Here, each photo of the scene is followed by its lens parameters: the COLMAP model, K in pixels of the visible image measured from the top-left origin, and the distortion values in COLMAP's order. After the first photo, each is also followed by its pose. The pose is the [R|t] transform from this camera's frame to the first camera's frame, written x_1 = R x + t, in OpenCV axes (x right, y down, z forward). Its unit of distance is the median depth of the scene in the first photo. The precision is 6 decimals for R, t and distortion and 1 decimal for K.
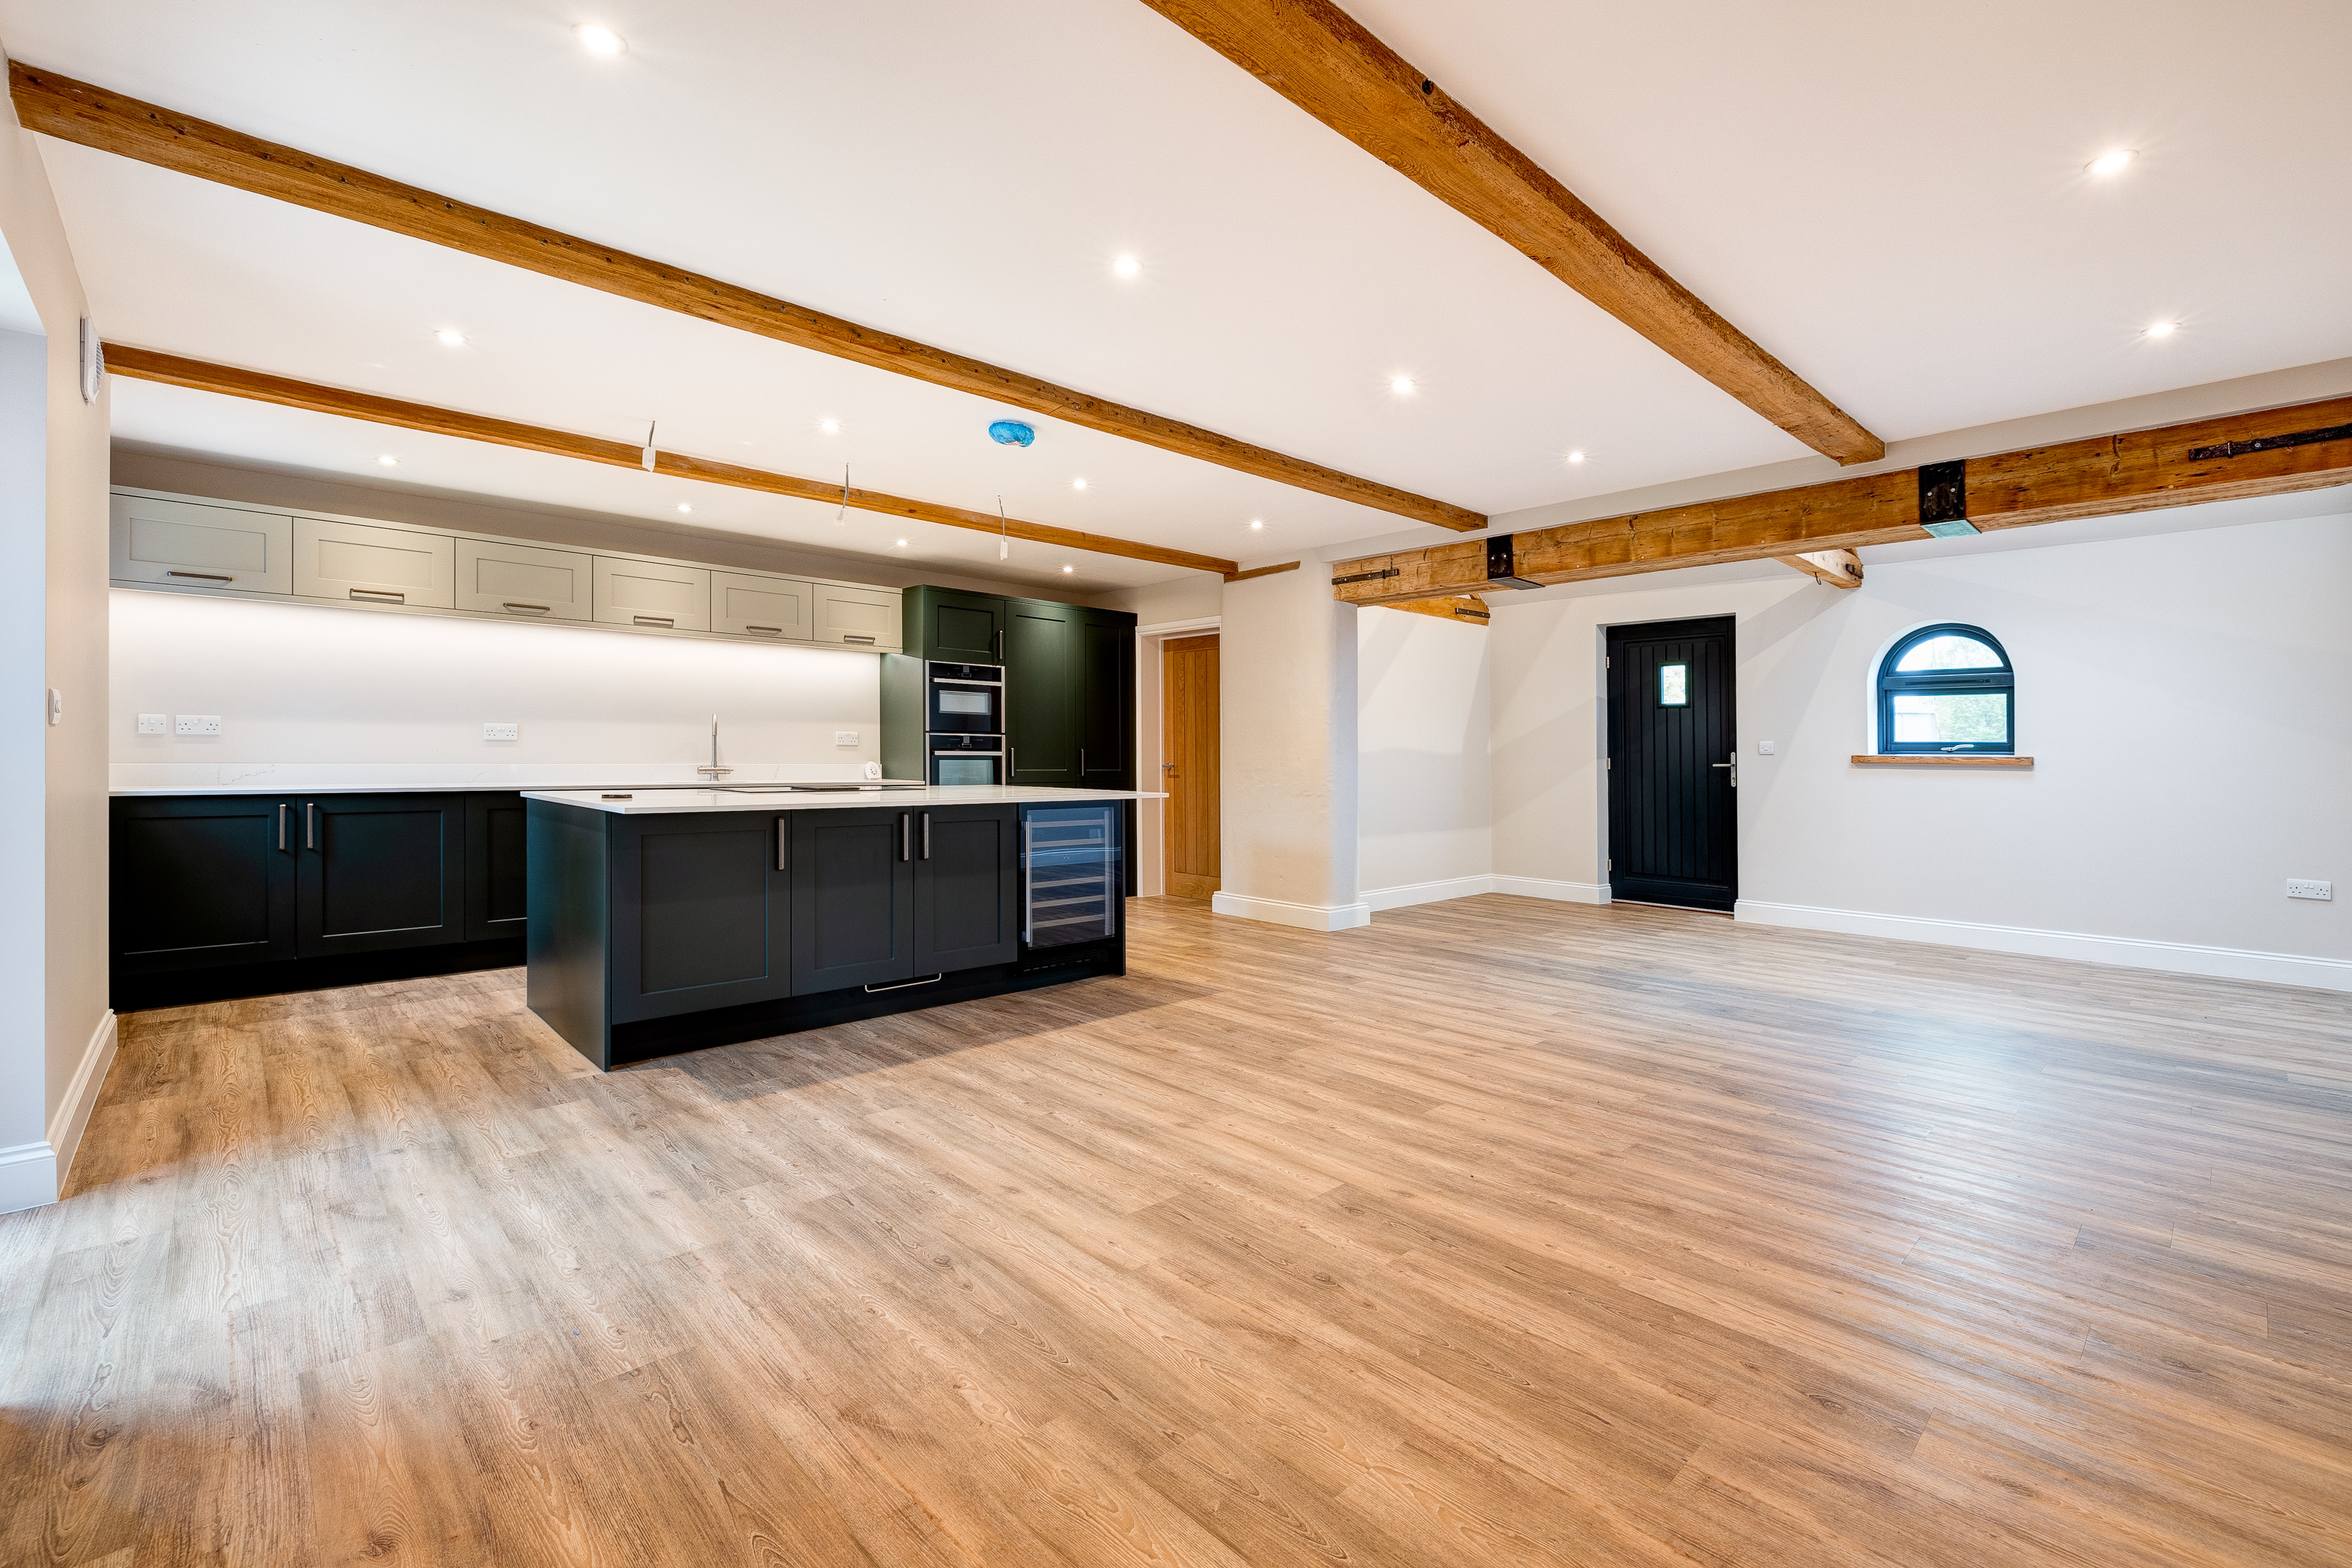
lens RADIAL K [[1022.4, 0, 1195.1], [0, 1022.4, 747.4], [0, 0, 1]] dist [0.000367, 0.000118]
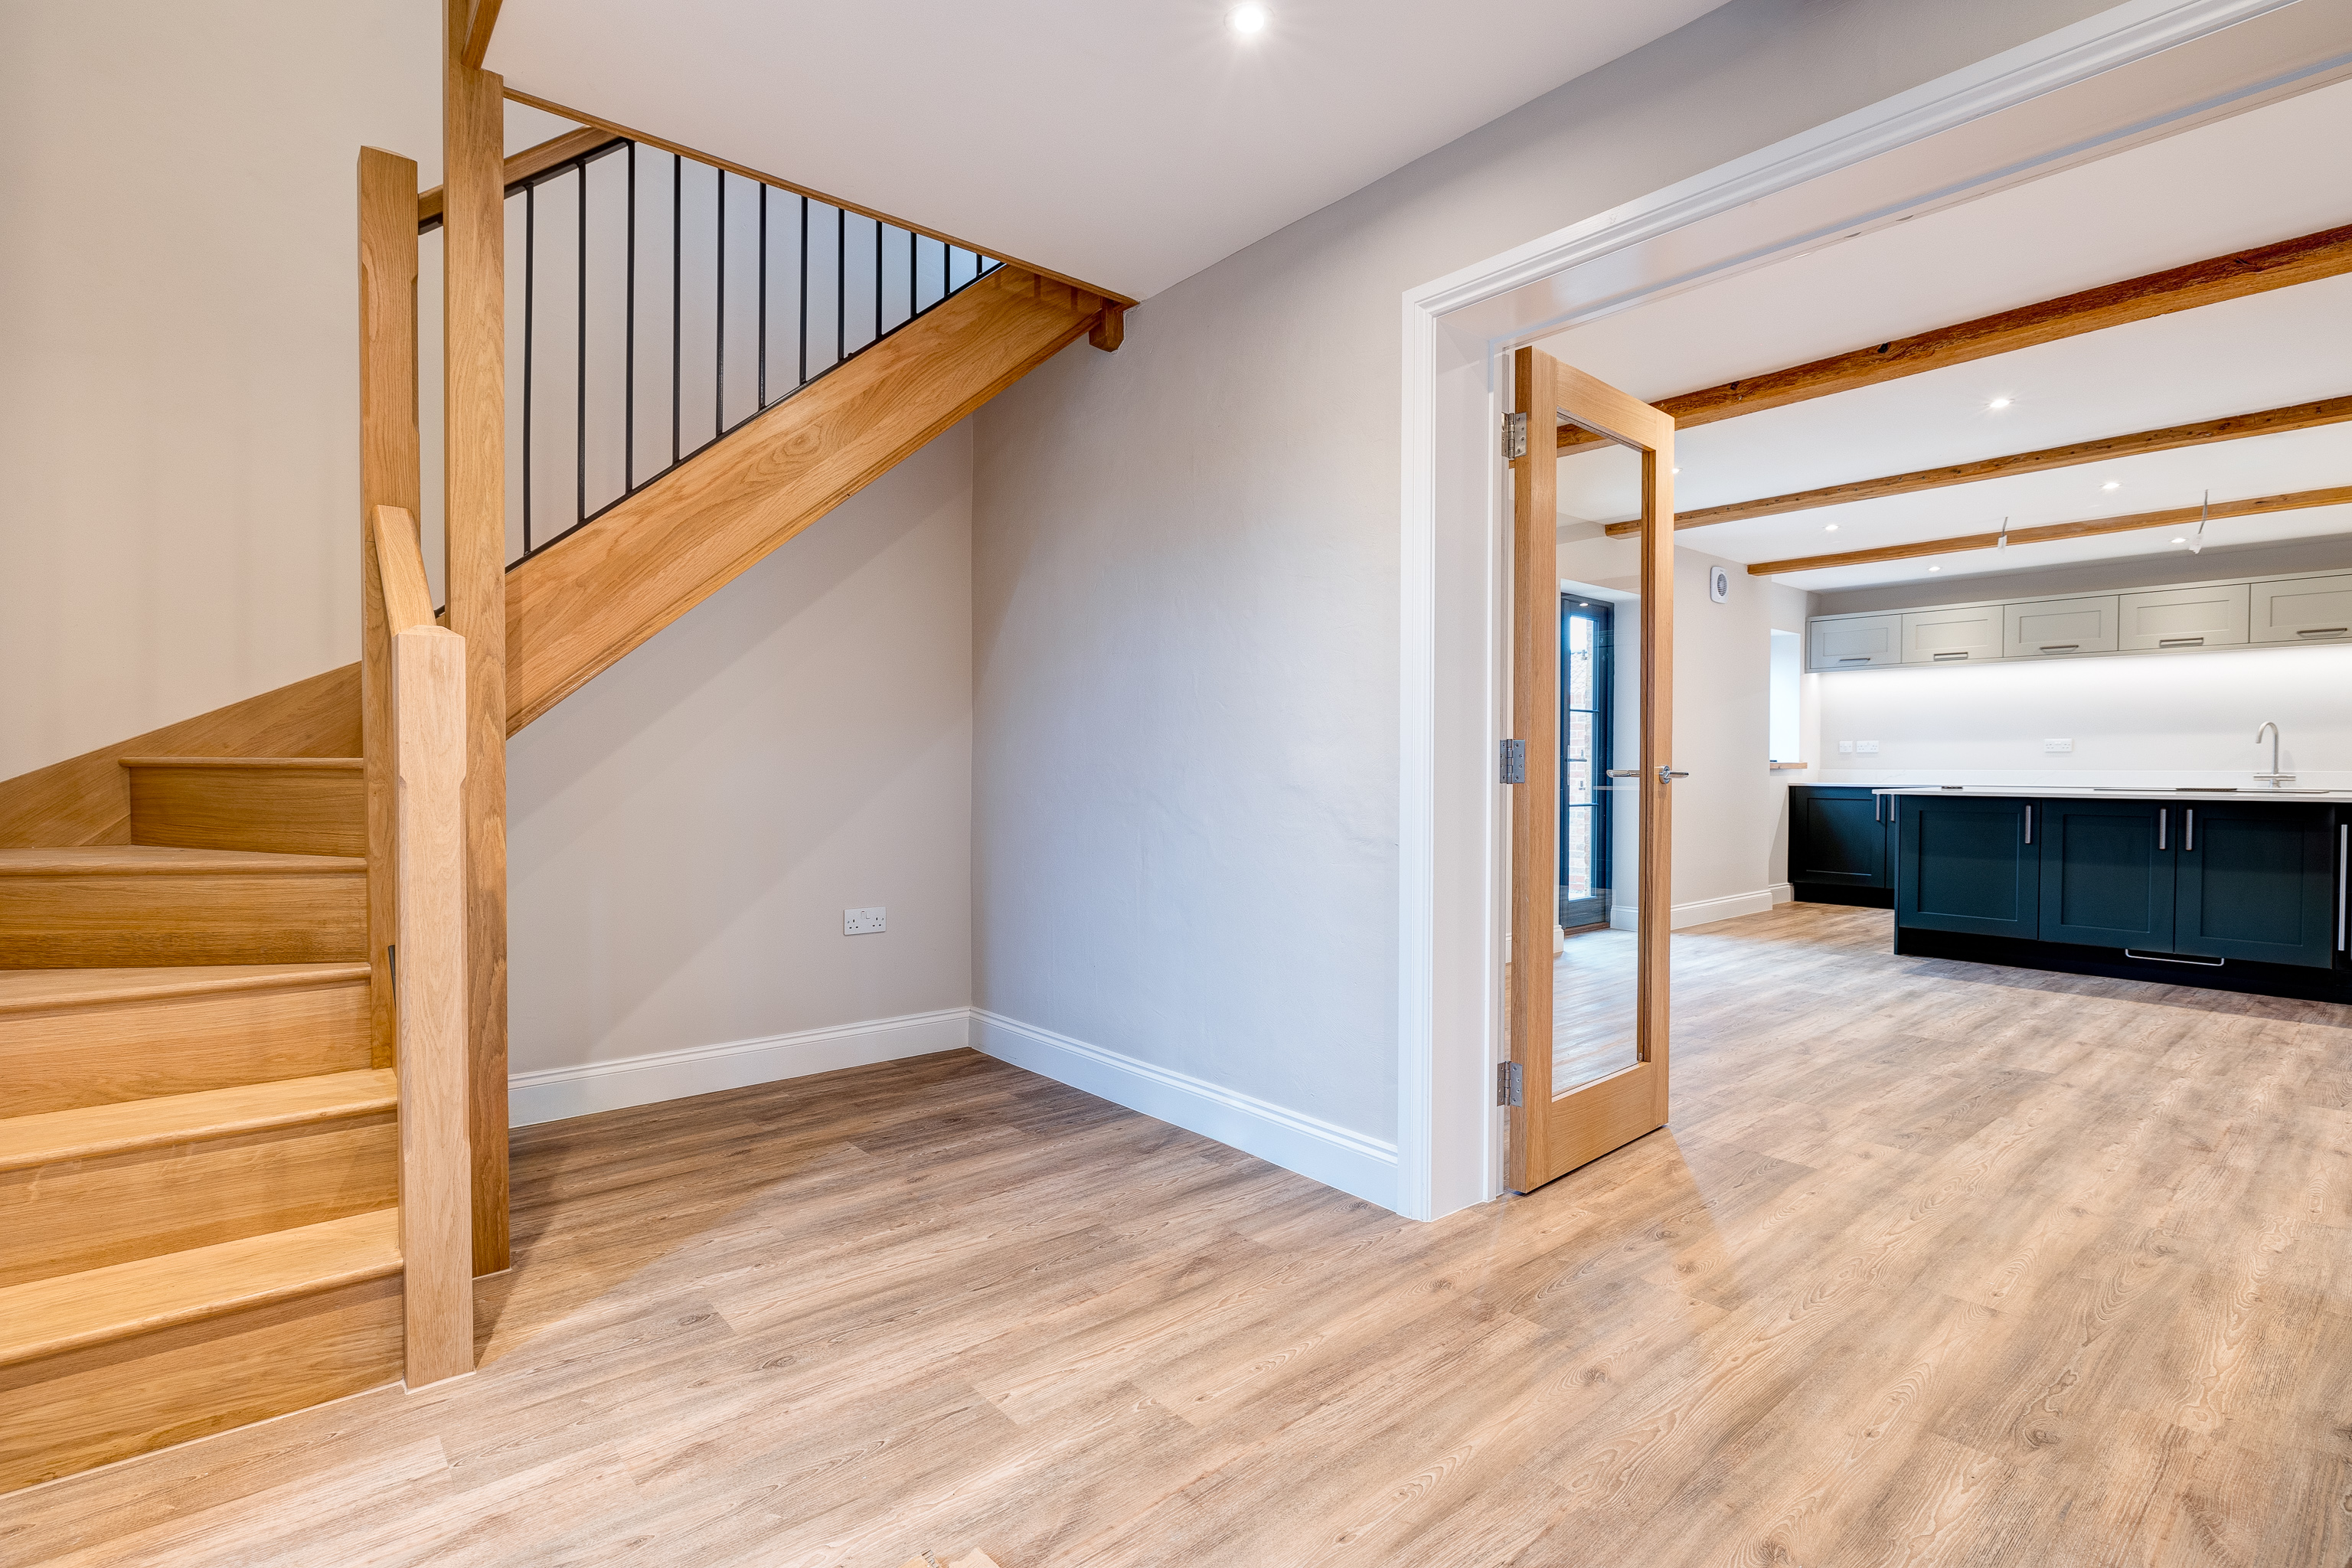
lens RADIAL K [[1114.8, 0, 1144.6], [0, 1114.8, 780.3], [0, 0, 1]] dist [-0.000241, -0.000531]
pose [[-0.087601, 0.003552, -0.996149, 1.054055], [0.004646, 0.999984, 0.003157, 0.024673], [0.996145, -0.004351, -0.087616, -0.024342]]
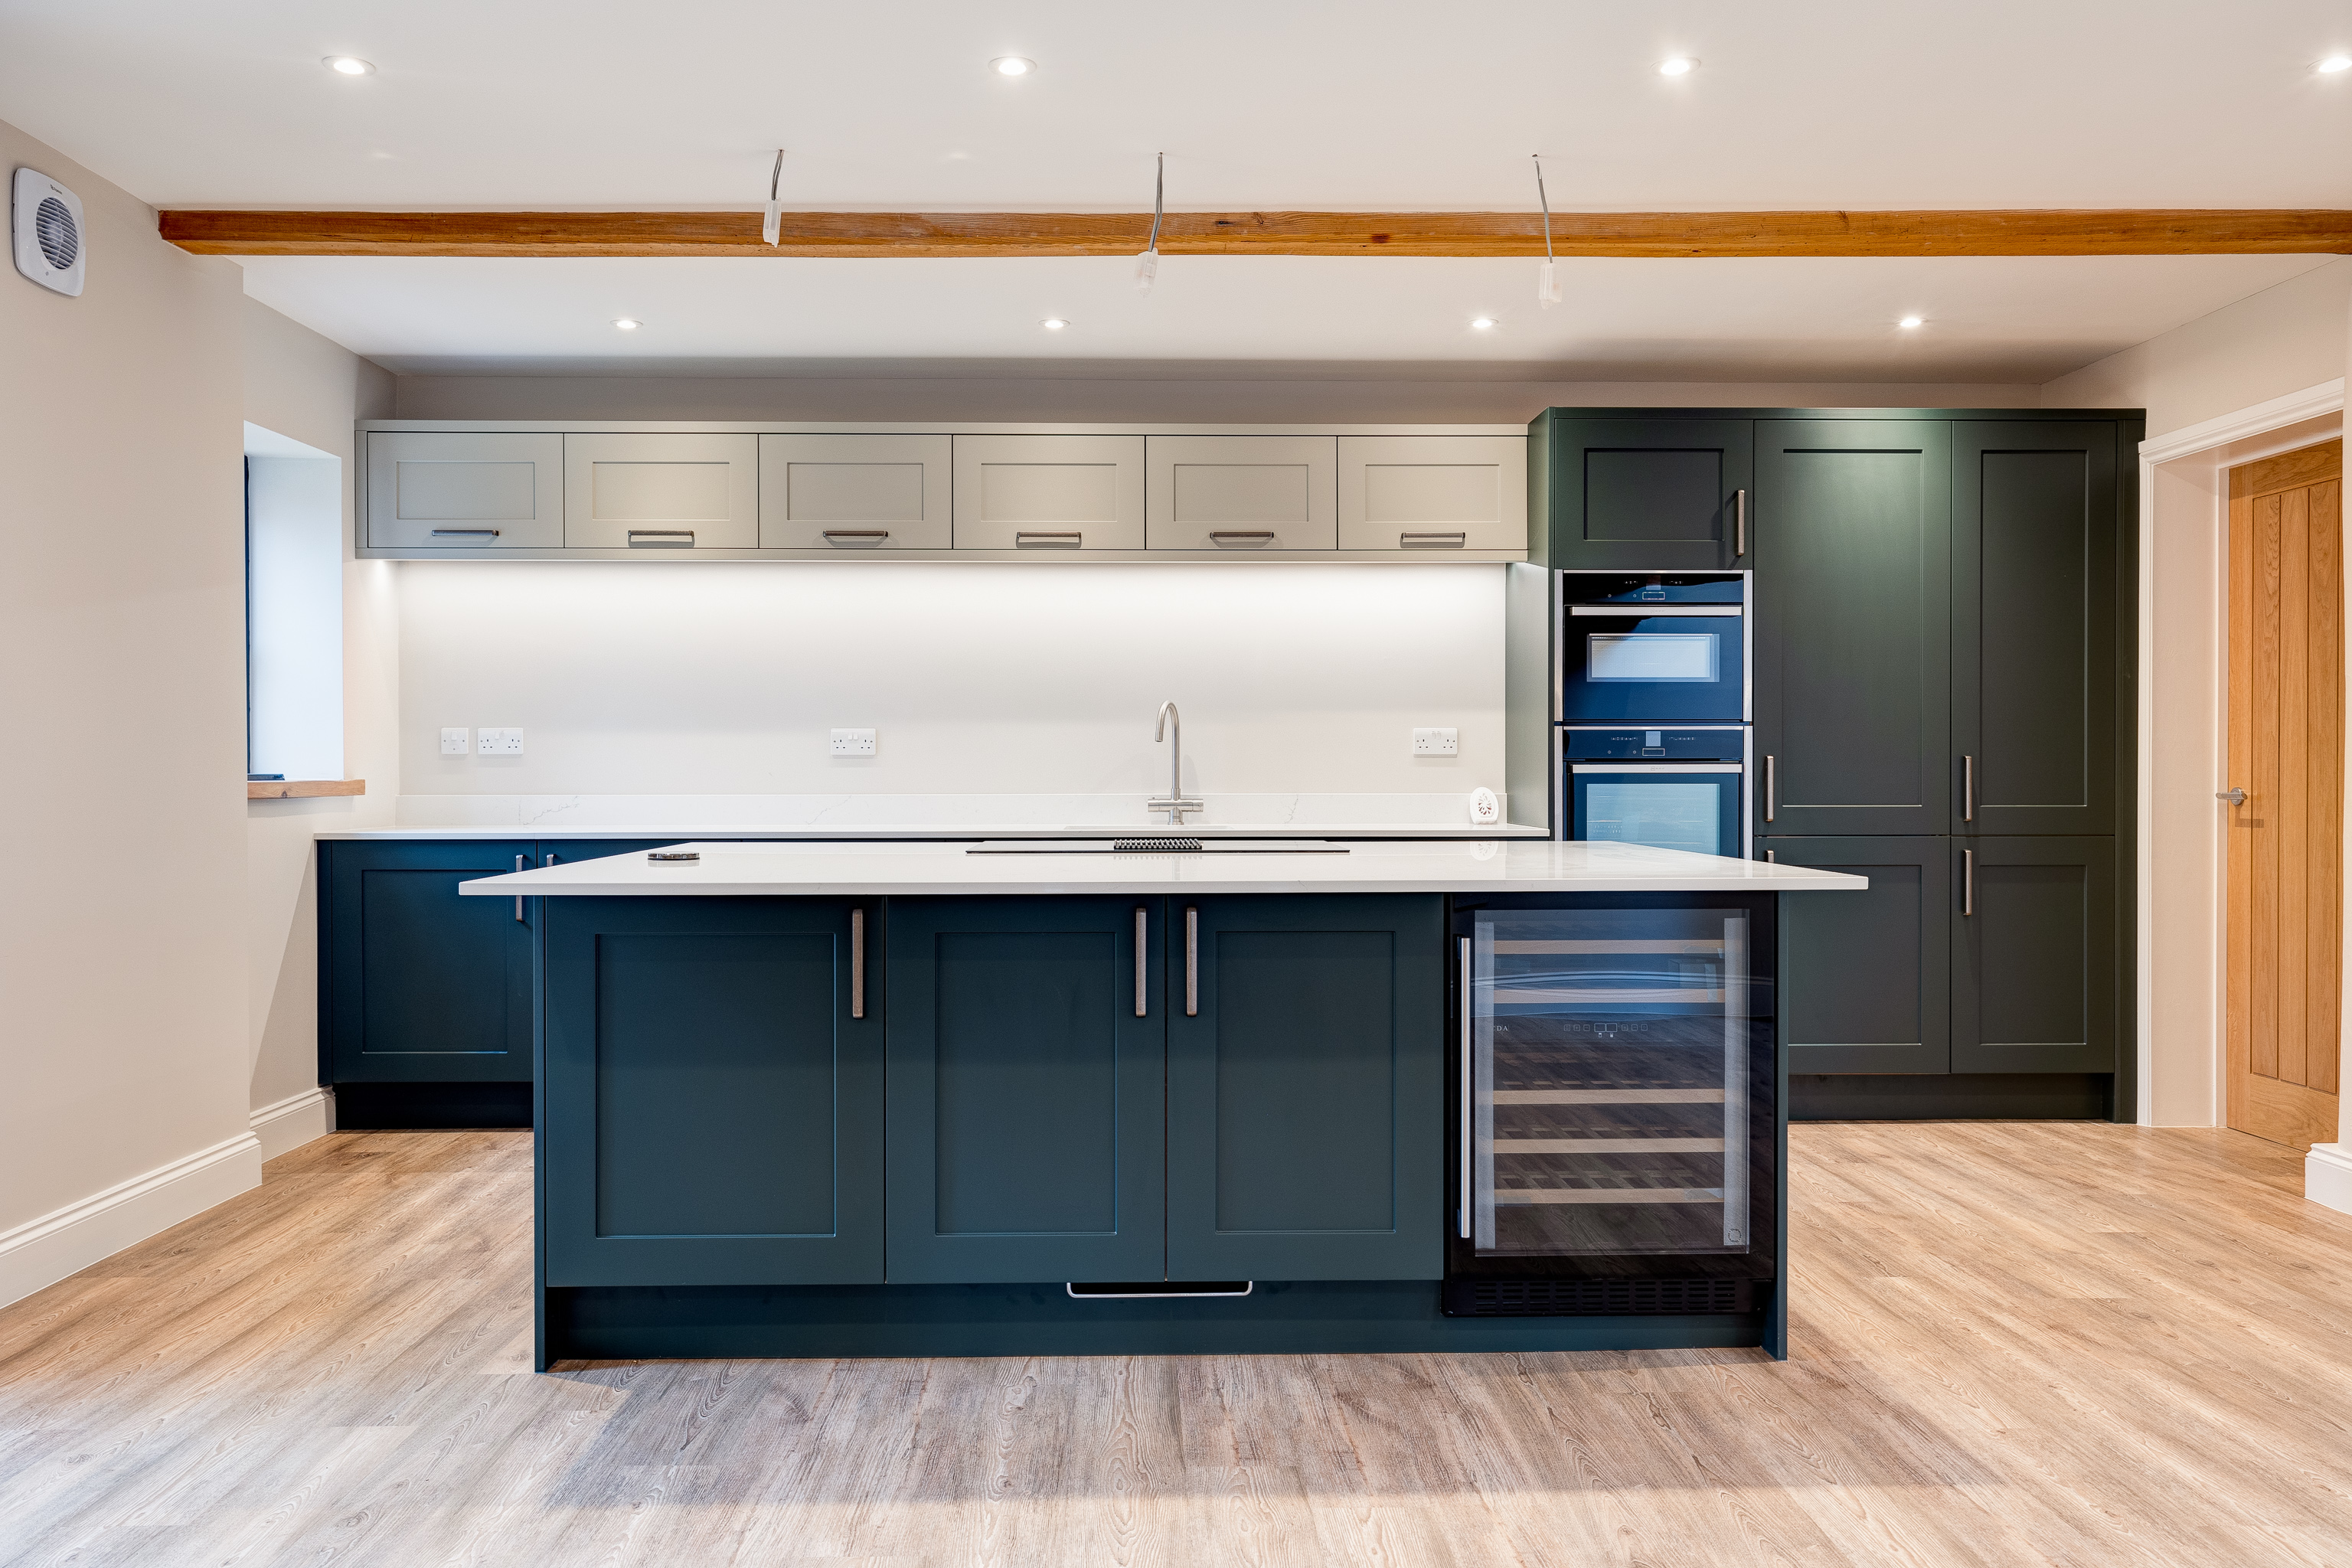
lens RADIAL K [[1772.8, 0, 1176.0], [0, 1772.8, 784.0], [0, 0, 1]] dist [0.005573, 0.000799]
pose [[0.733659, -0.004803, -0.679501, 0.247754], [0.014118, 0.999867, 0.008175, 0.005117], [0.679371, -0.015591, 0.733629, 0.449507]]
